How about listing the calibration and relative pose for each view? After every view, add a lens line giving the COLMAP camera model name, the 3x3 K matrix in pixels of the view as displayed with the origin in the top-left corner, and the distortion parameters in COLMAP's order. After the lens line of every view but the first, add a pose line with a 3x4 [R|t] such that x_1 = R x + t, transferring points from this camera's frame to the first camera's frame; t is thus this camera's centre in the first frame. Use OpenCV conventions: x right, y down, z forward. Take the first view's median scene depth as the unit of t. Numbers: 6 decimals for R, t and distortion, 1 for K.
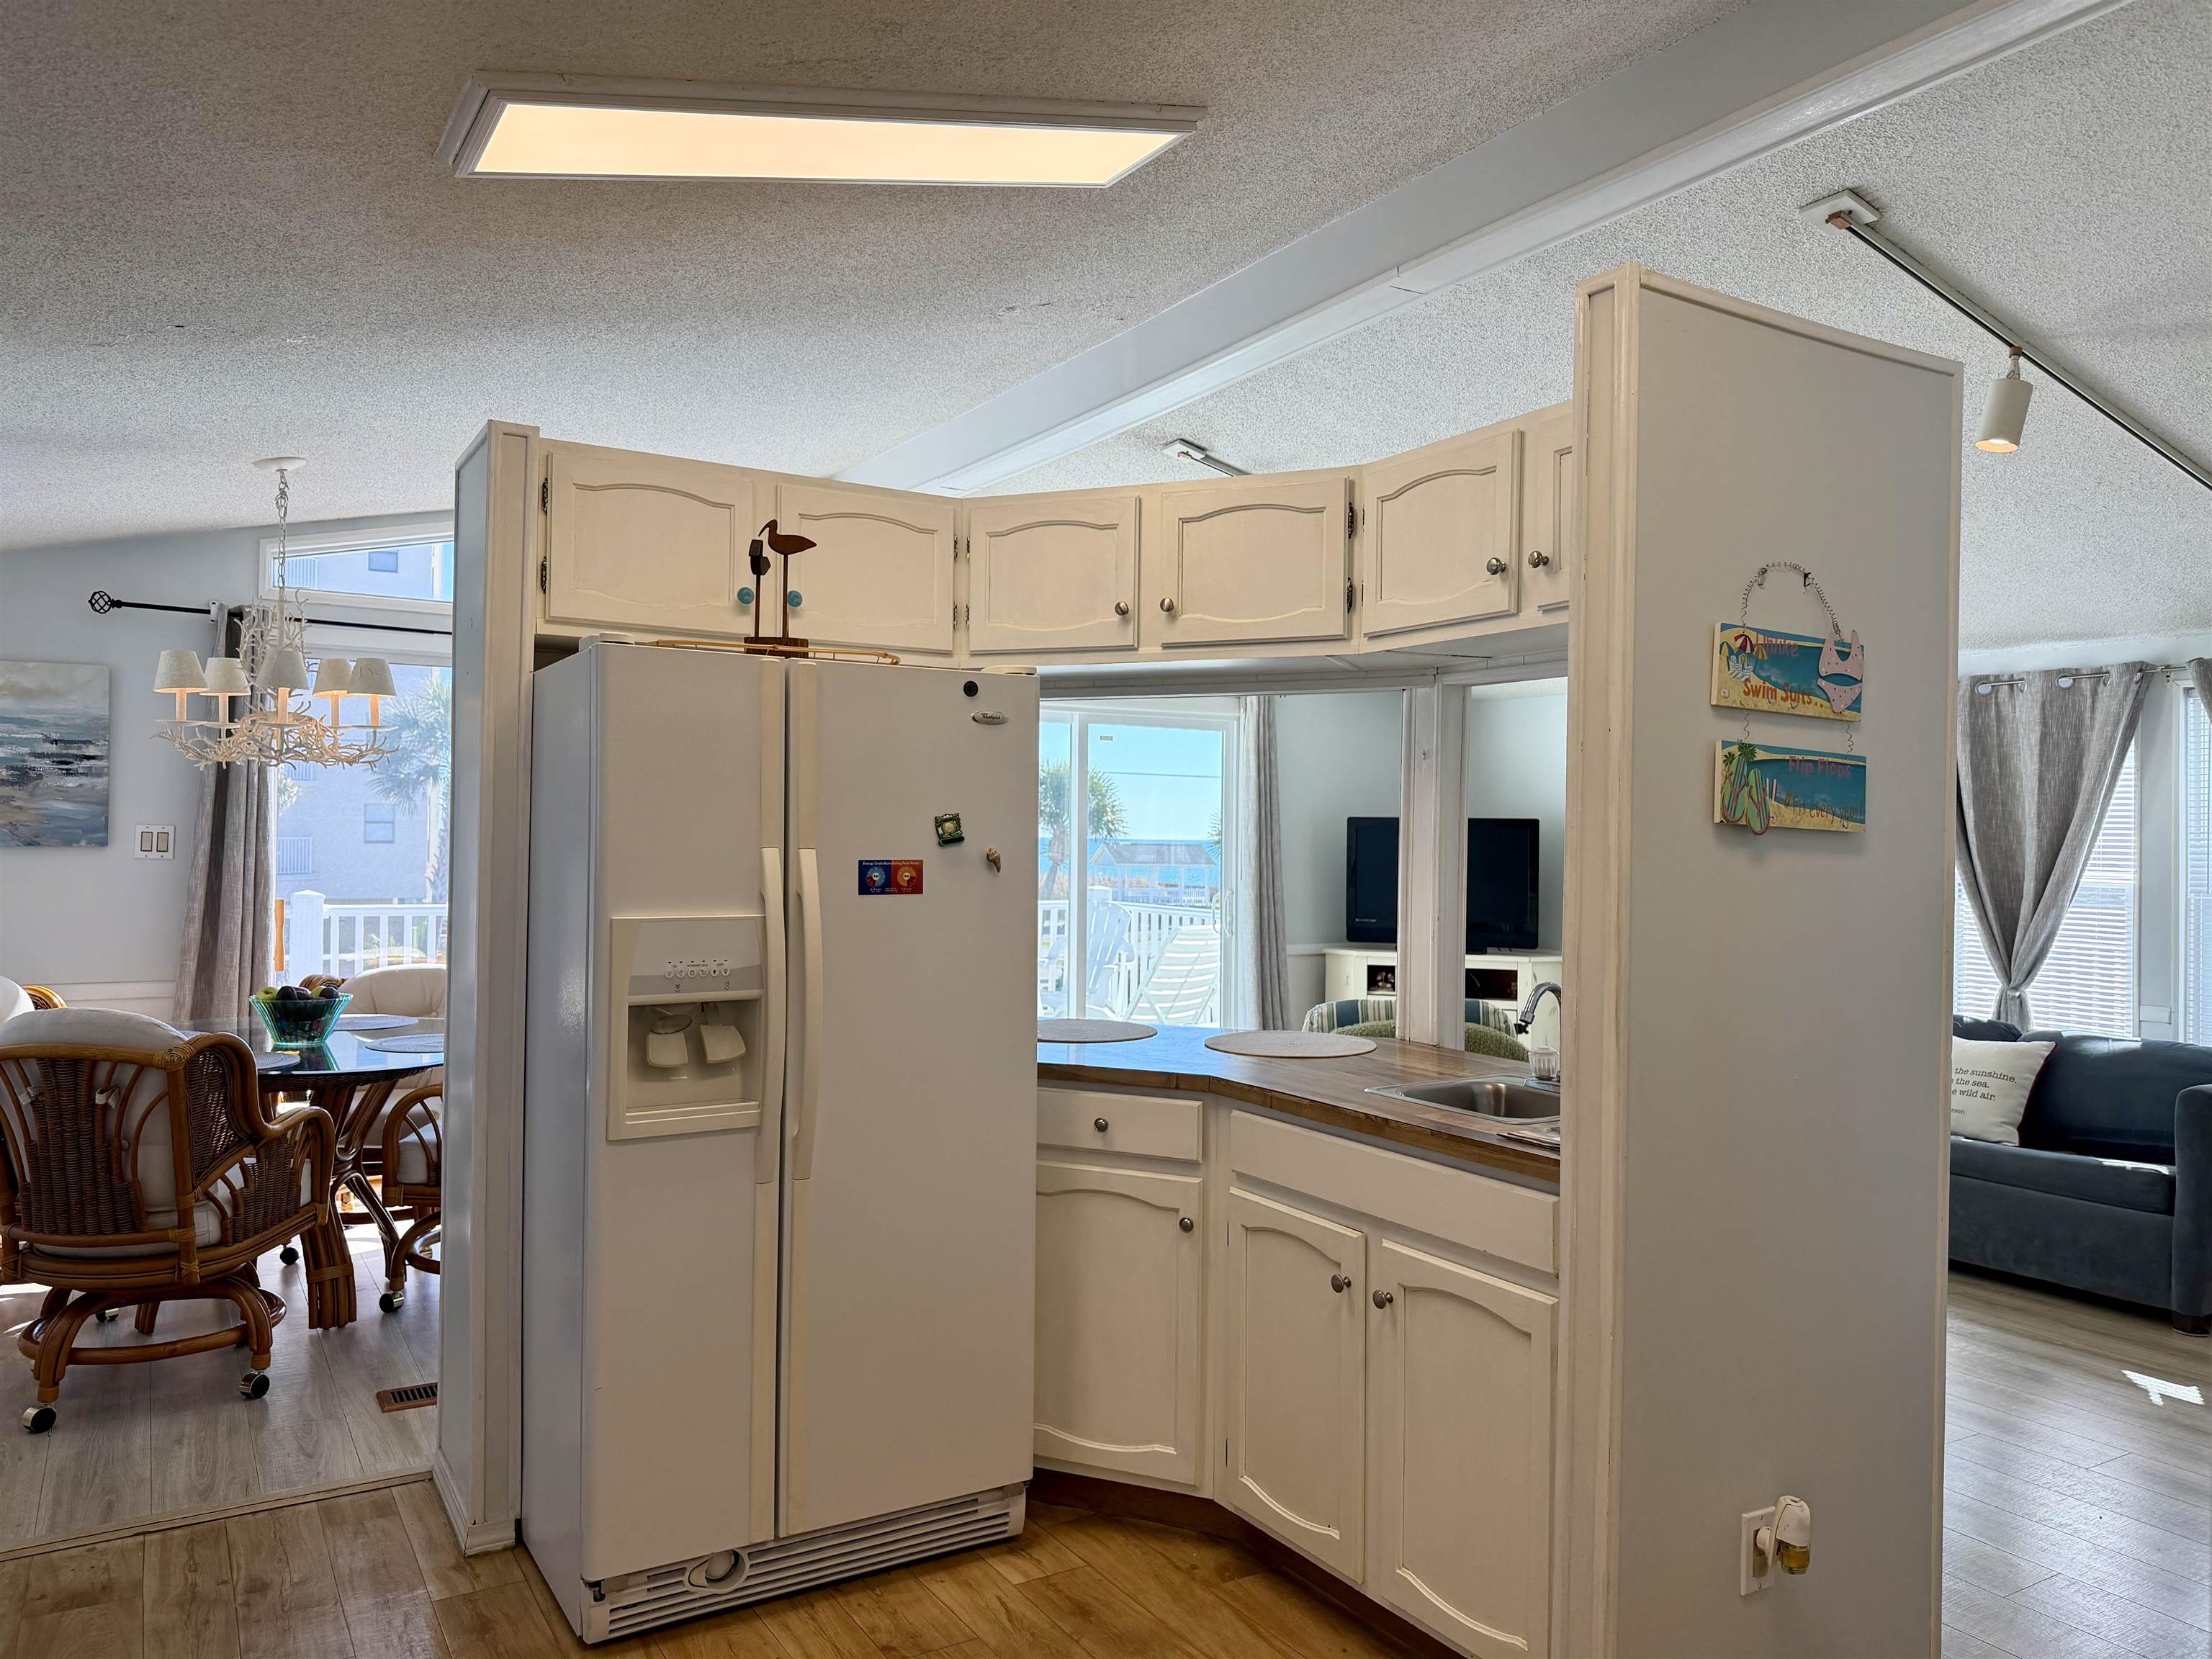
lens RADIAL K [[1569.1, 0, 1095.9], [0, 1569.1, 832.9], [0, 0, 1]] dist [-0.001583, -0.006257]
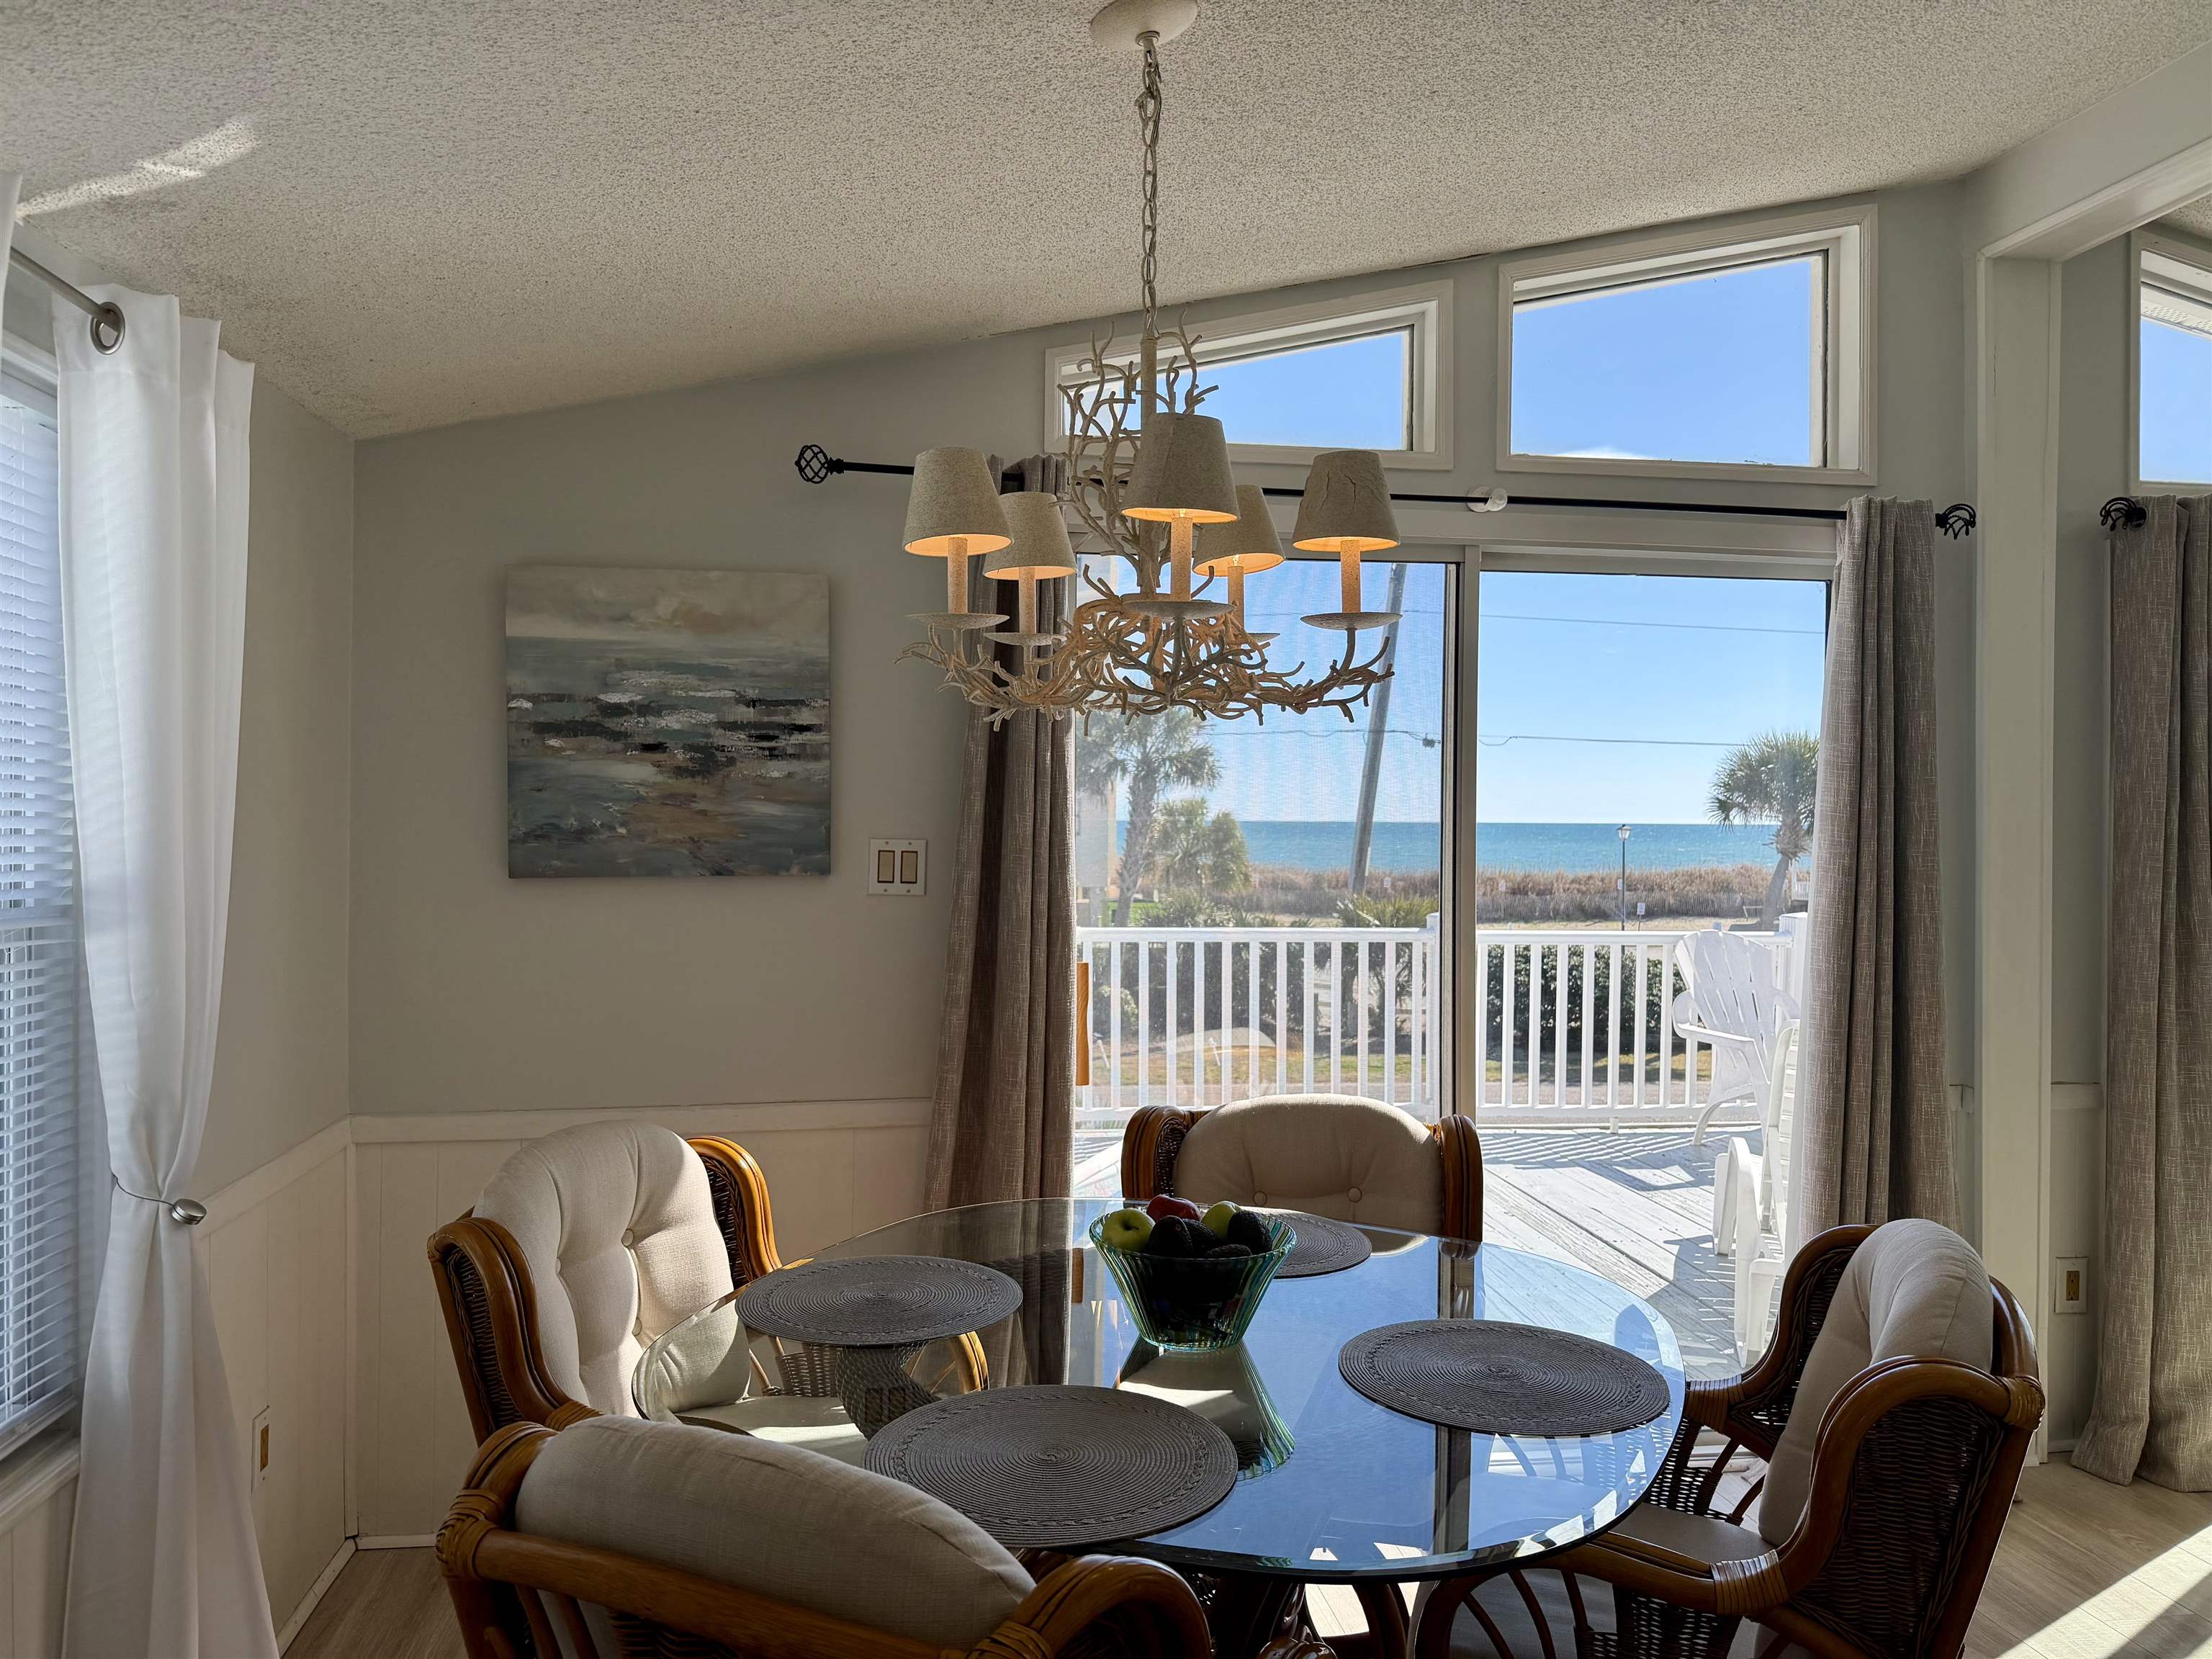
lens RADIAL K [[1521.2, 0, 1106.0], [0, 1521.2, 829.5], [0, 0, 1]] dist [0.124196, -0.000887]
pose [[0.922758, -0.004804, -0.385350, -0.387376], [0.006953, 0.999967, 0.004185, -0.013649], [0.385317, -0.006541, 0.922761, 0.630975]]
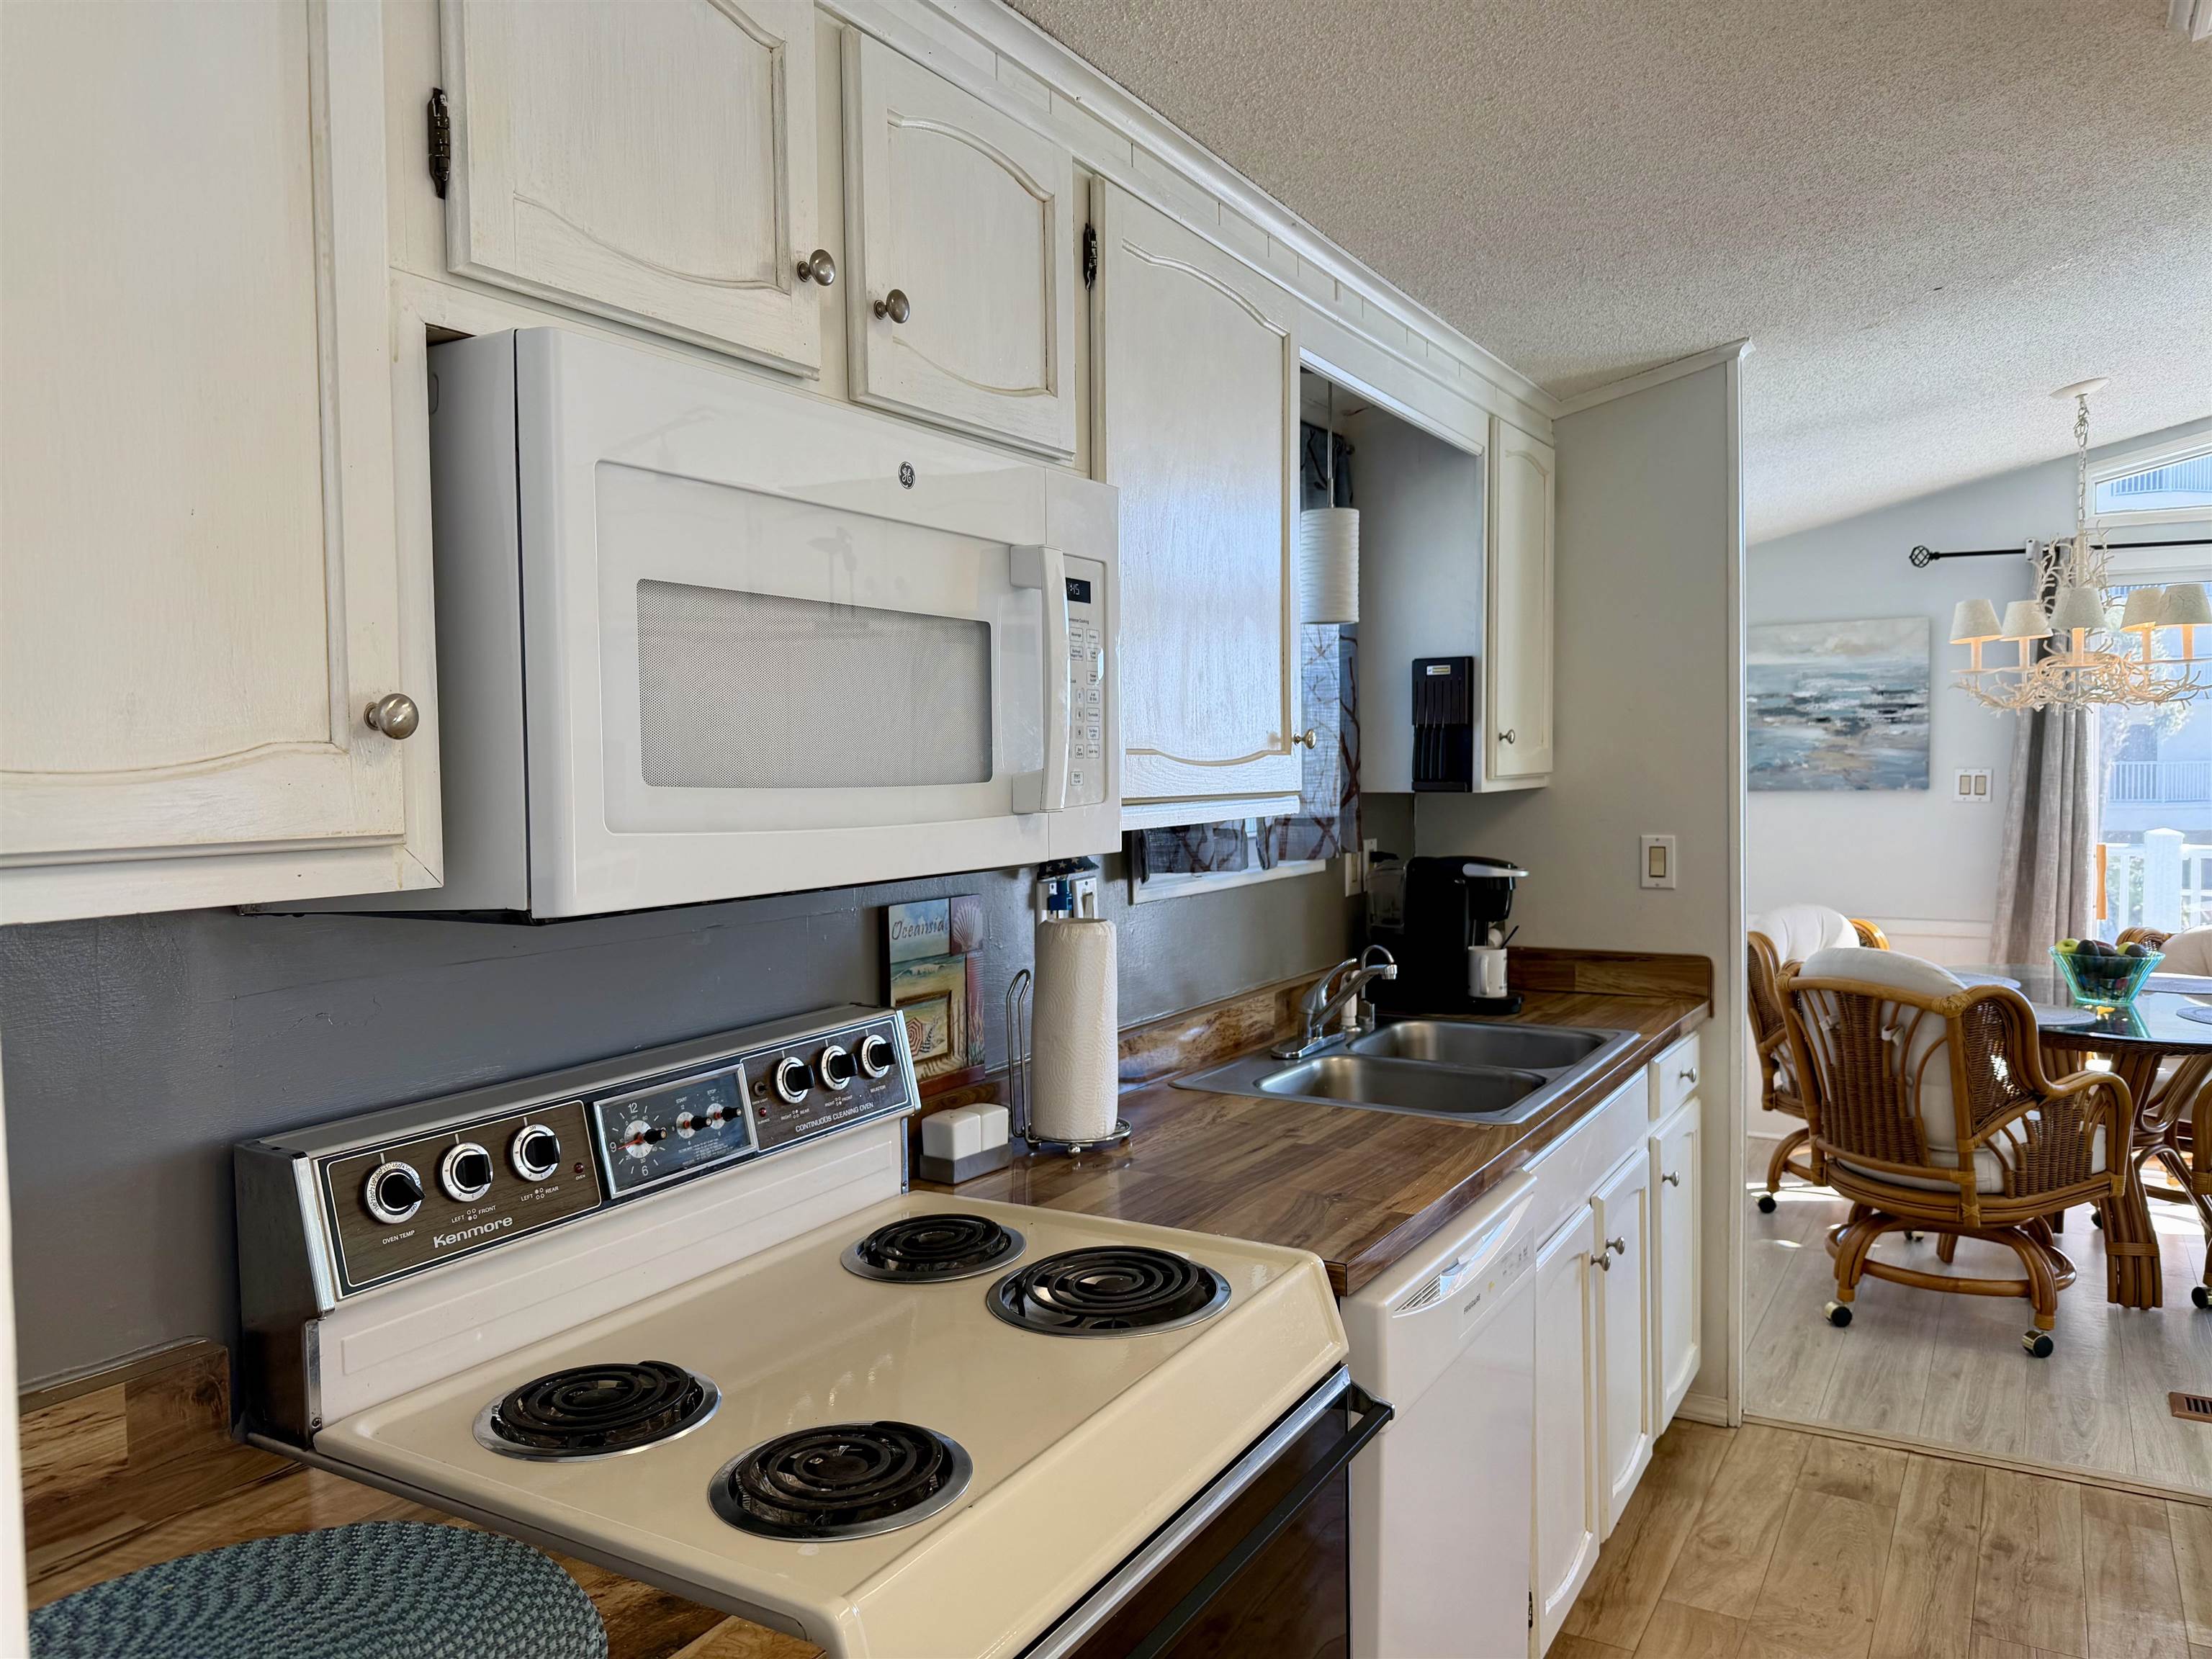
lens RADIAL K [[1569.1, 0, 1095.9], [0, 1569.1, 832.9], [0, 0, 1]] dist [-0.001583, -0.006257]
pose [[0.460284, 0.021881, -0.887502, 0.054335], [0.022144, 0.999102, 0.036116, -0.016241], [0.887496, -0.036277, 0.459386, 0.030955]]
